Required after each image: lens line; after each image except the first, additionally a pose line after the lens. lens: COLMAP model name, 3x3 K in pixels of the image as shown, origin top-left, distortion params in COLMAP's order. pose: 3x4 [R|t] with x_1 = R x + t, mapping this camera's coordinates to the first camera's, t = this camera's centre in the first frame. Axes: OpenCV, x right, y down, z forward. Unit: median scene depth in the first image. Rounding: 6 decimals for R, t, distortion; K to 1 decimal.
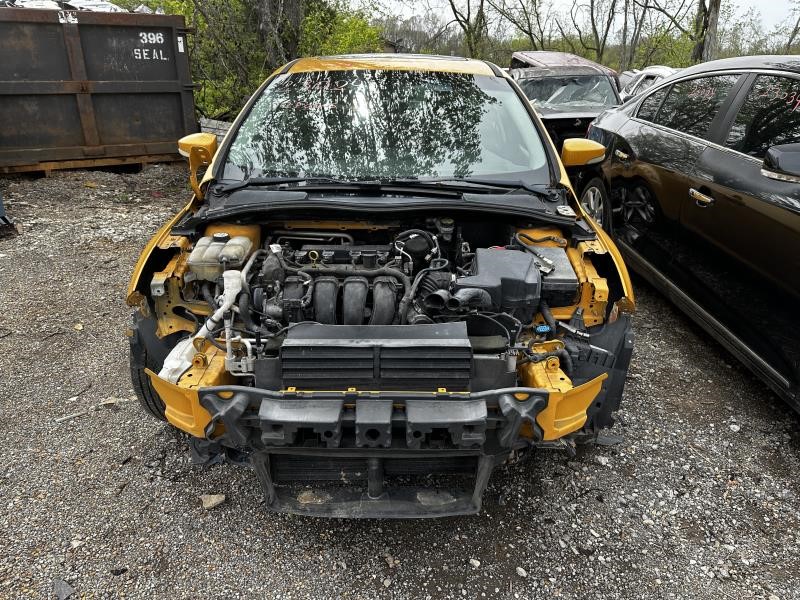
lens RADIAL K [[558.4, 0, 400.0], [0, 558.4, 300.0], [0, 0, 1]] dist [-0.002330, -0.003020]
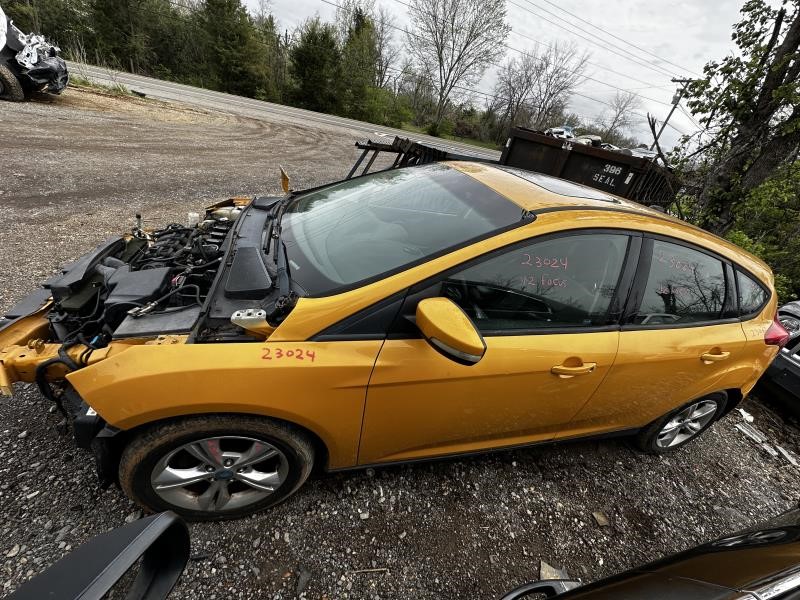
lens RADIAL K [[317.9, 0, 400.0], [0, 317.9, 300.0], [0, 0, 1]] dist [-0.004099, 0.000316]
pose [[0.272065, 0.521775, -0.808537, 0.742539], [-0.573486, 0.762631, 0.299178, -0.456239], [0.772719, 0.382289, 0.506716, 0.924027]]
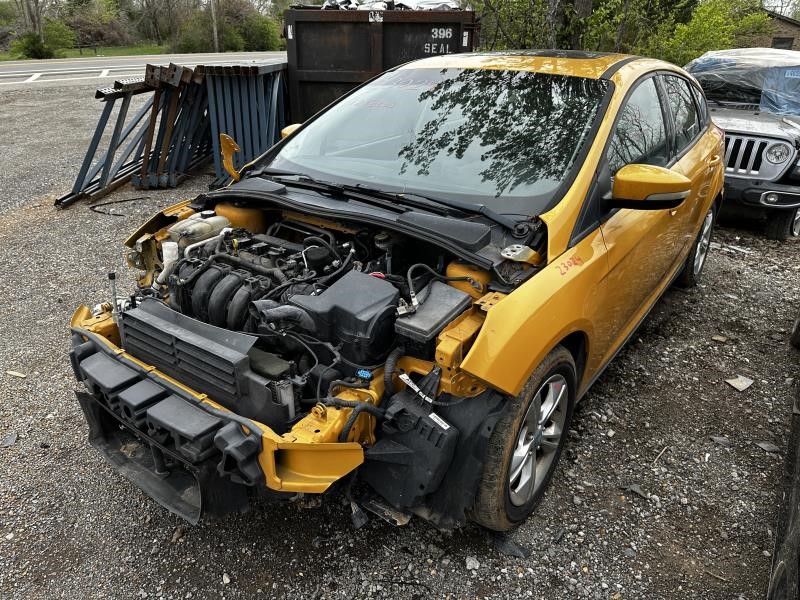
lens RADIAL K [[558.4, 0, 400.0], [0, 558.4, 300.0], [0, 0, 1]] dist [-0.002330, -0.003020]
pose [[0.808239, 0.240588, -0.537464, 0.612216], [-0.233834, 0.968810, 0.082033, -0.119996], [0.540436, 0.059375, 0.839287, 0.244134]]
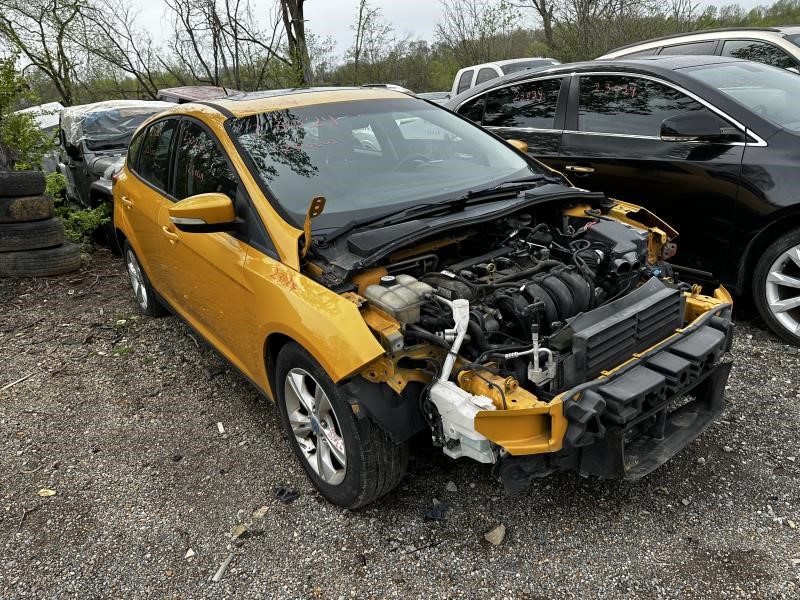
lens RADIAL K [[558.4, 0, 400.0], [0, 558.4, 300.0], [0, 0, 1]] dist [-0.002330, -0.003020]
pose [[0.799316, -0.286352, 0.528295, -0.748913], [0.312251, 0.949071, 0.041985, -0.104425], [-0.513412, 0.131401, 0.848022, 0.184276]]
